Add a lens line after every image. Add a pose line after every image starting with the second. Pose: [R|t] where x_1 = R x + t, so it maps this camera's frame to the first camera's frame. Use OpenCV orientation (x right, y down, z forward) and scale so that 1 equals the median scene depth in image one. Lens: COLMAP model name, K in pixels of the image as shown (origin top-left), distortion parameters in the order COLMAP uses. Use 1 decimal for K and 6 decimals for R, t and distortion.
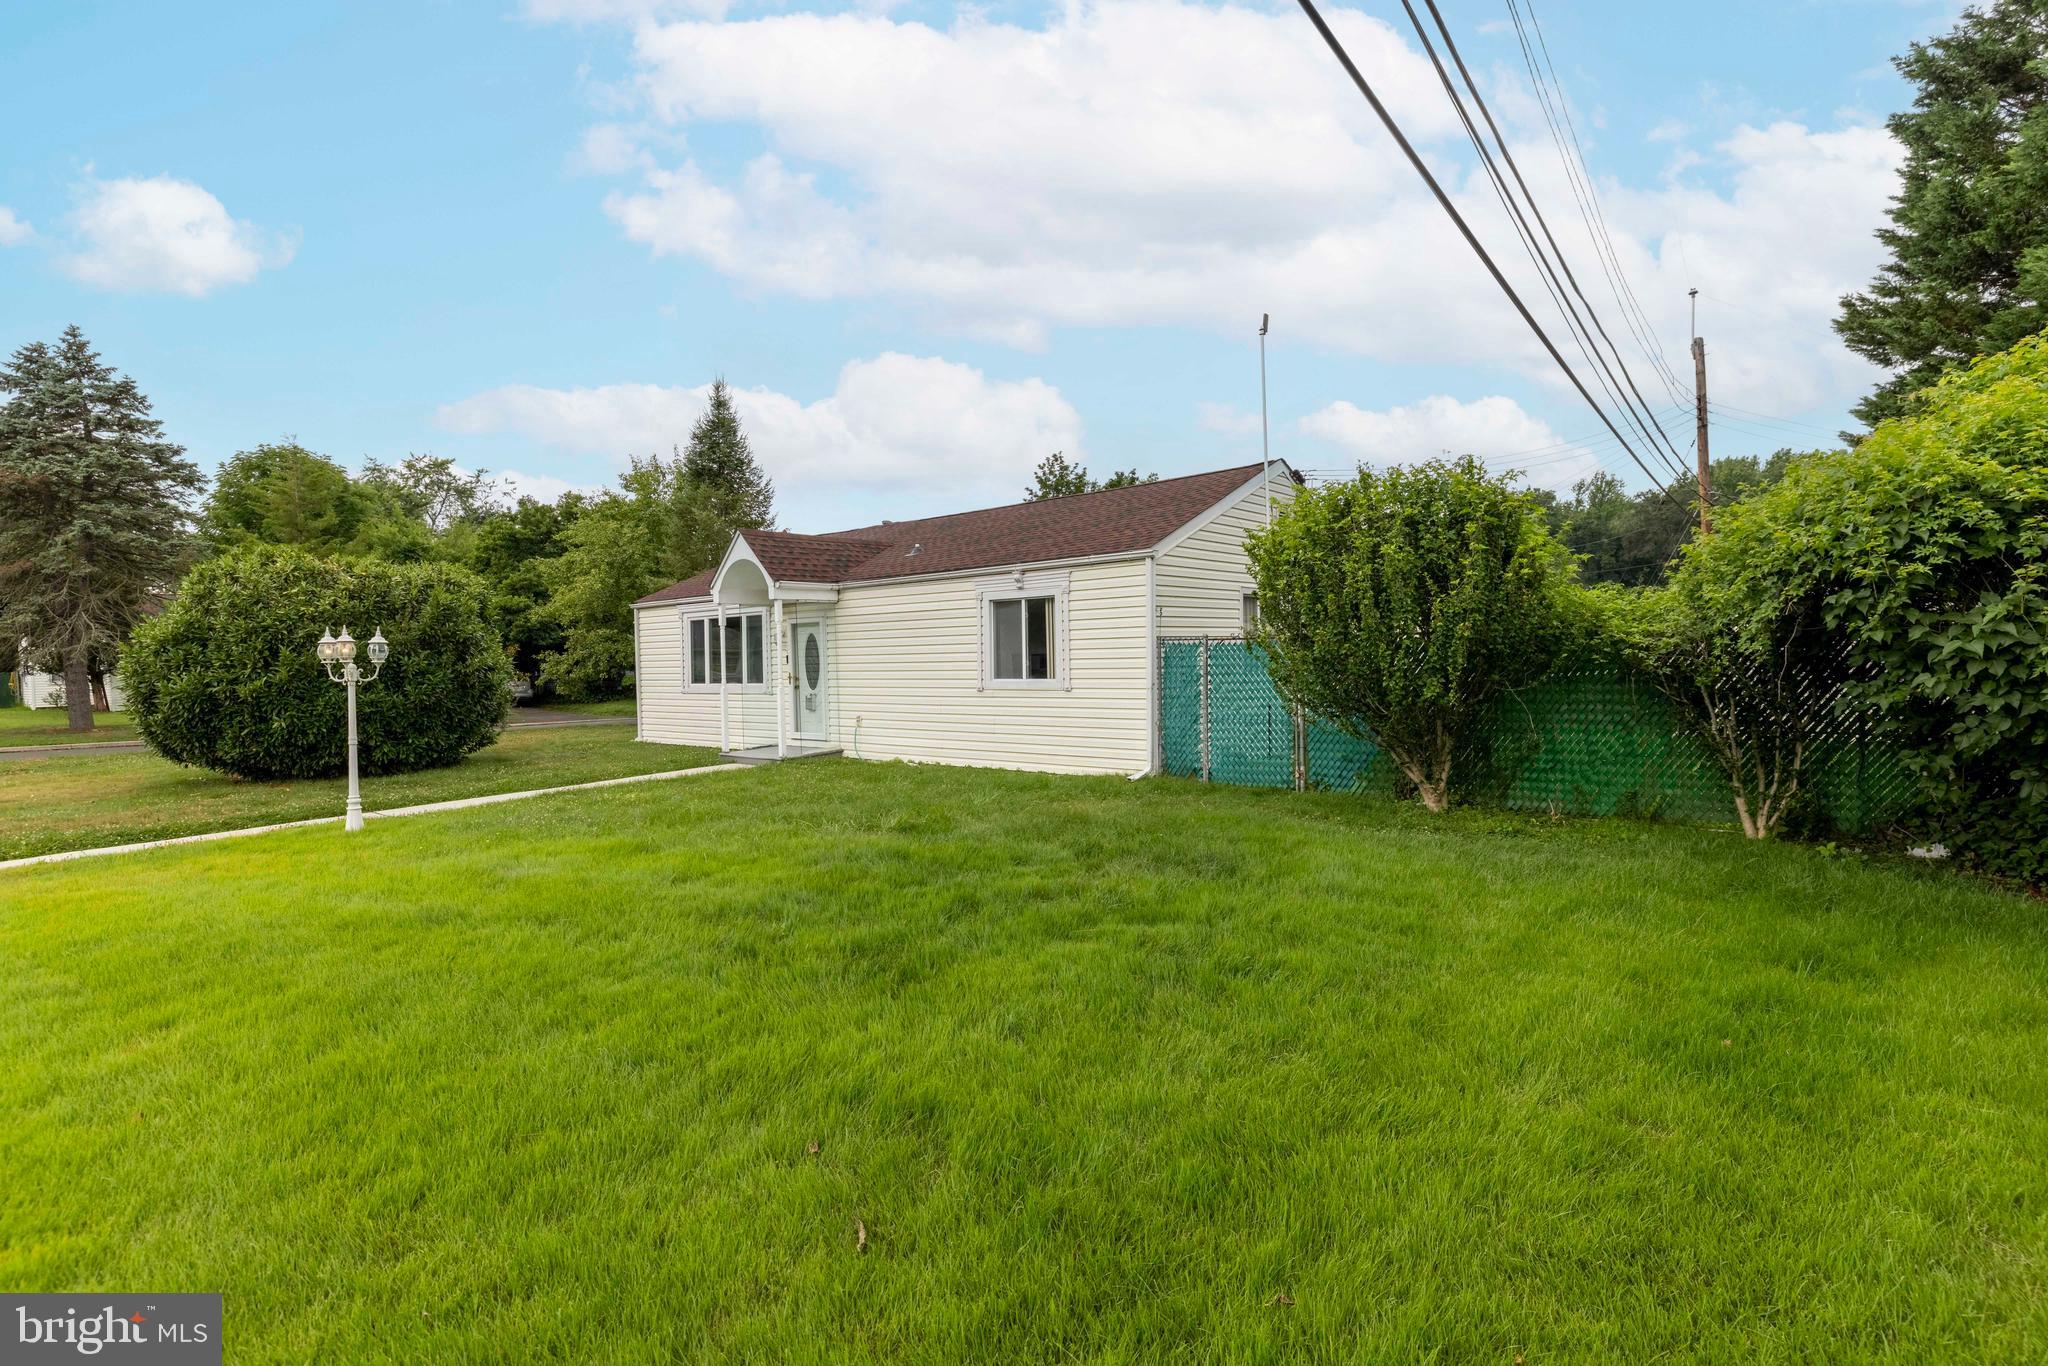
lens RADIAL K [[974.2, 0, 1024.0], [0, 974.2, 683.0], [0, 0, 1]] dist [-0.000133, -0.000025]
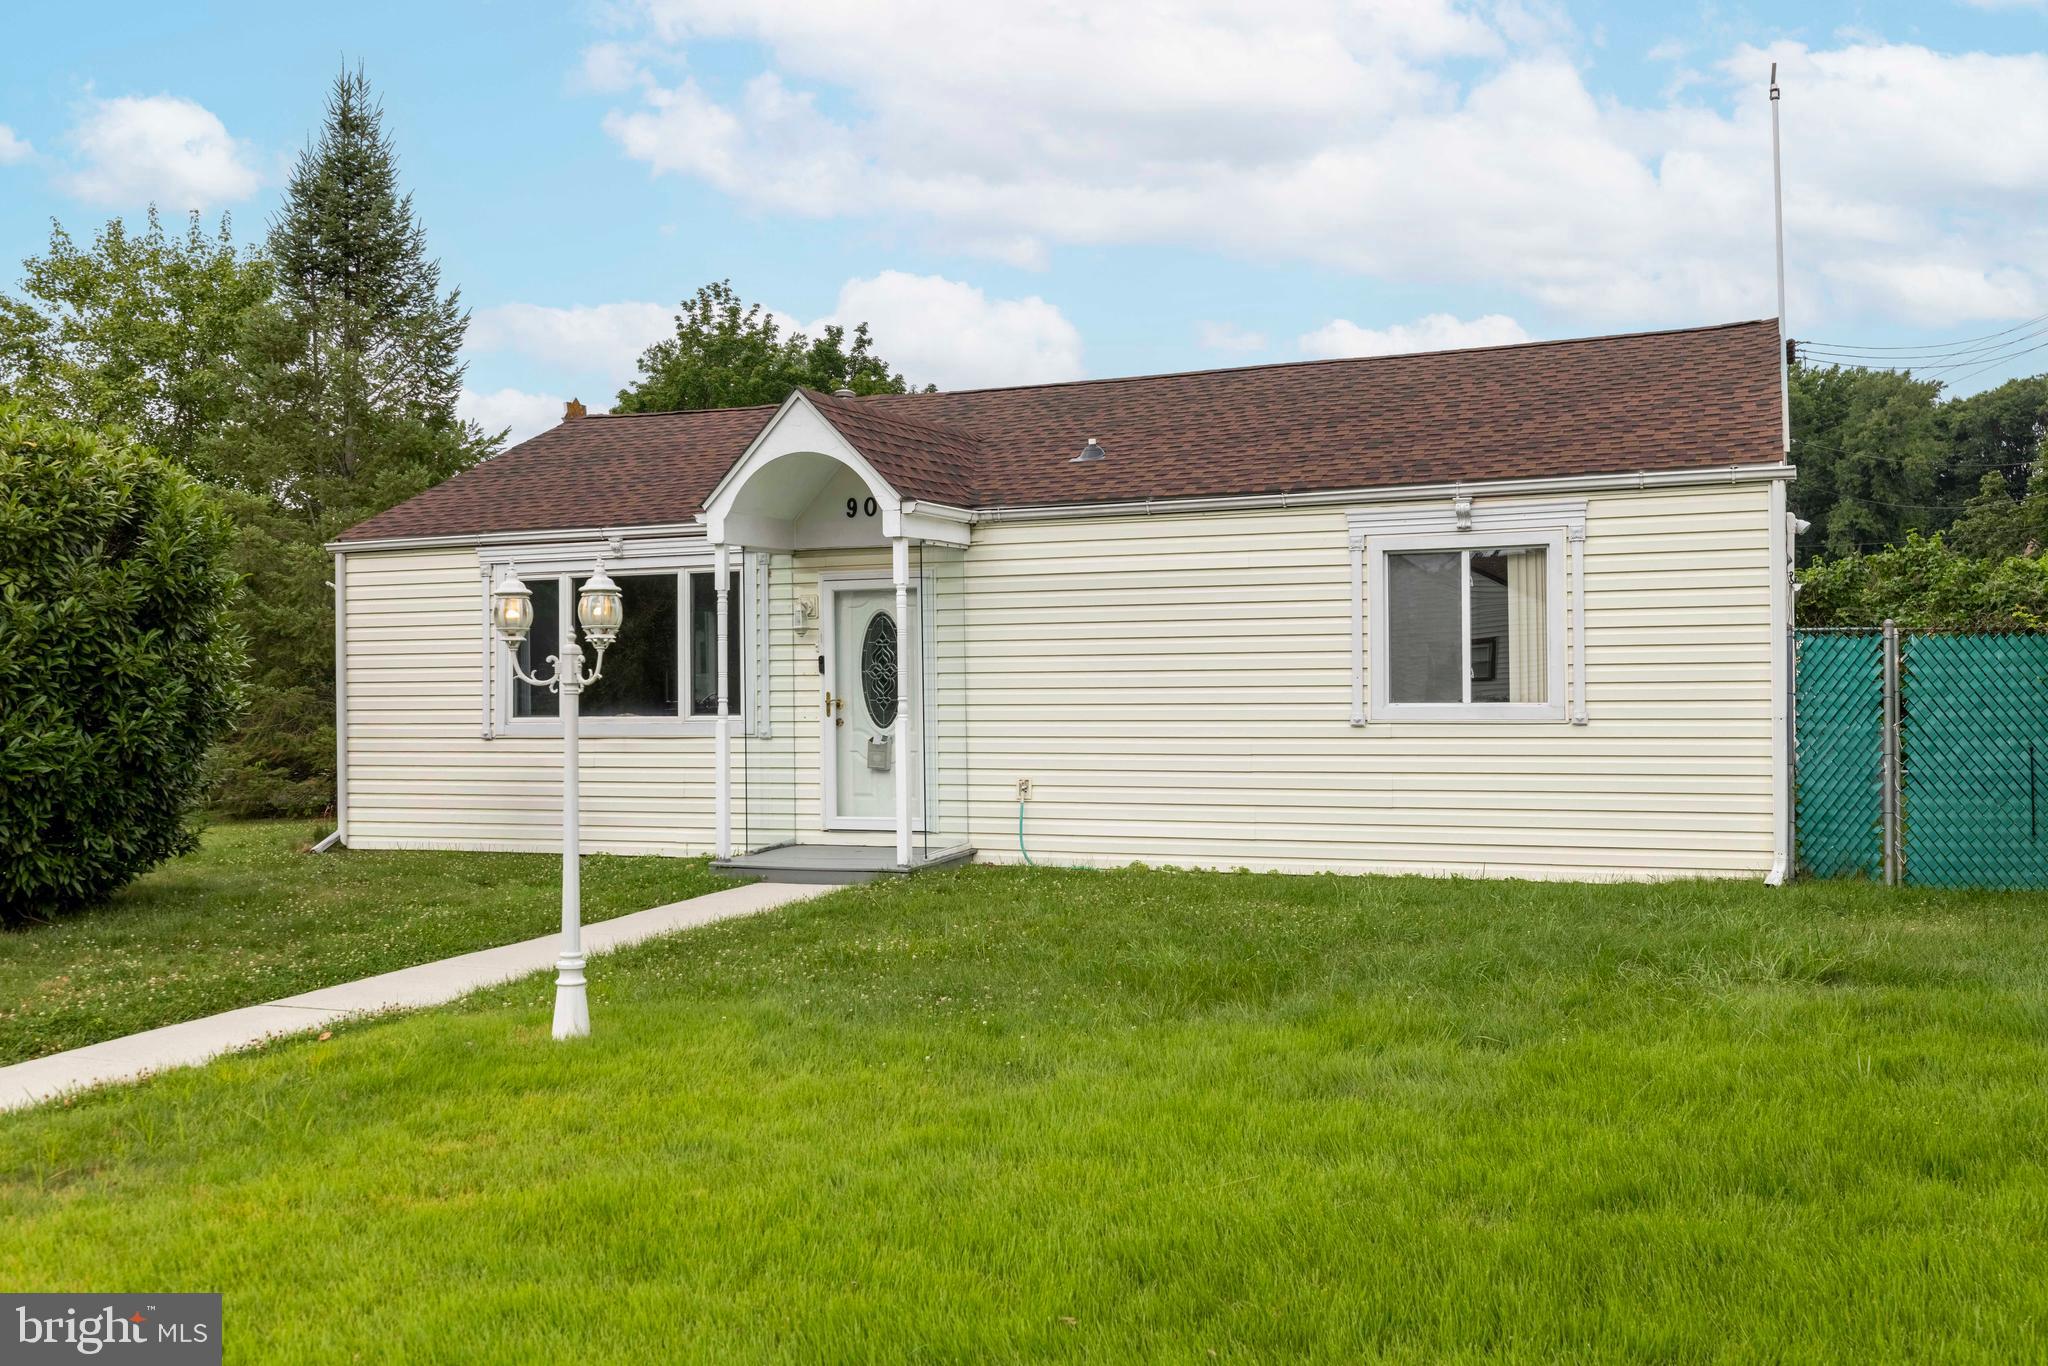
lens RADIAL K [[1844.9, 0, 1024.0], [0, 1844.9, 683.0], [0, 0, 1]] dist [-0.009050, -0.010360]
pose [[0.954696, 0.006978, 0.297502, -0.440099], [0.000761, 0.999665, -0.025888, 0.009074], [-0.297583, 0.024941, 0.954370, 0.106894]]
